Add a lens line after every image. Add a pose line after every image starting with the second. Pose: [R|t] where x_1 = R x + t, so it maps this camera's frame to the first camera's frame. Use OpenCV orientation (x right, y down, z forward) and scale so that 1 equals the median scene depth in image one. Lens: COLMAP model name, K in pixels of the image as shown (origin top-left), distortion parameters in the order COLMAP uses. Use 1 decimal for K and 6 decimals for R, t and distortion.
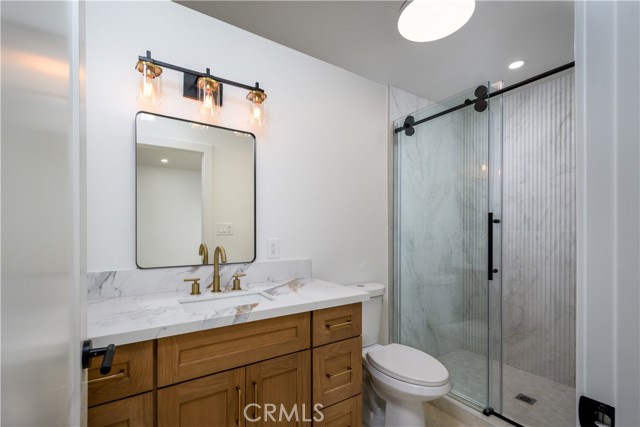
lens RADIAL K [[286.0, 0, 318.6], [0, 286.0, 229.4], [0, 0, 1]] dist [0.002099, -0.000190]
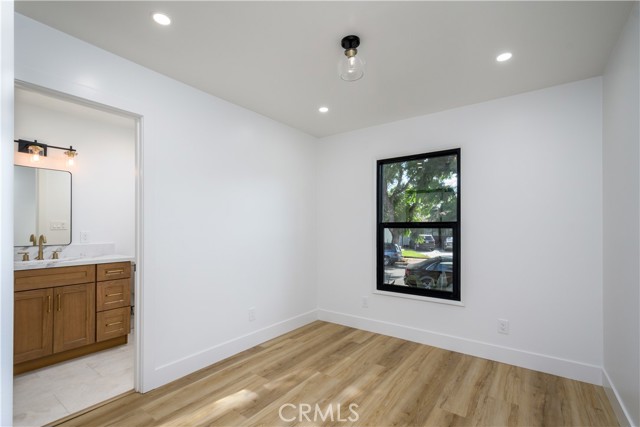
lens RADIAL K [[286.0, 0, 318.6], [0, 286.0, 229.4], [0, 0, 1]] dist [0.002099, -0.000190]
pose [[0.933191, 0.005401, 0.359341, 0.564373], [-0.004472, 0.999984, -0.003417, 0.018570], [-0.359354, 0.001581, 0.933200, -1.187197]]
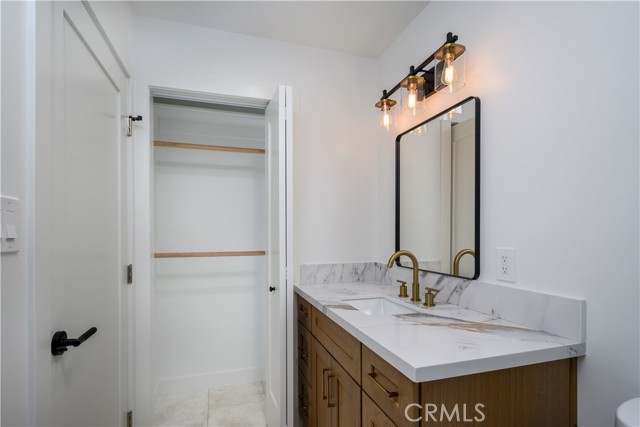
lens RADIAL K [[322.1, 0, 318.7], [0, 322.1, 235.4], [0, 0, 1]] dist [-0.000614, -0.000113]
pose [[-0.273280, 0.006571, -0.961912, 0.628491], [0.002610, 0.999978, 0.006089, -0.000961], [0.961931, -0.000847, -0.273291, 0.844519]]
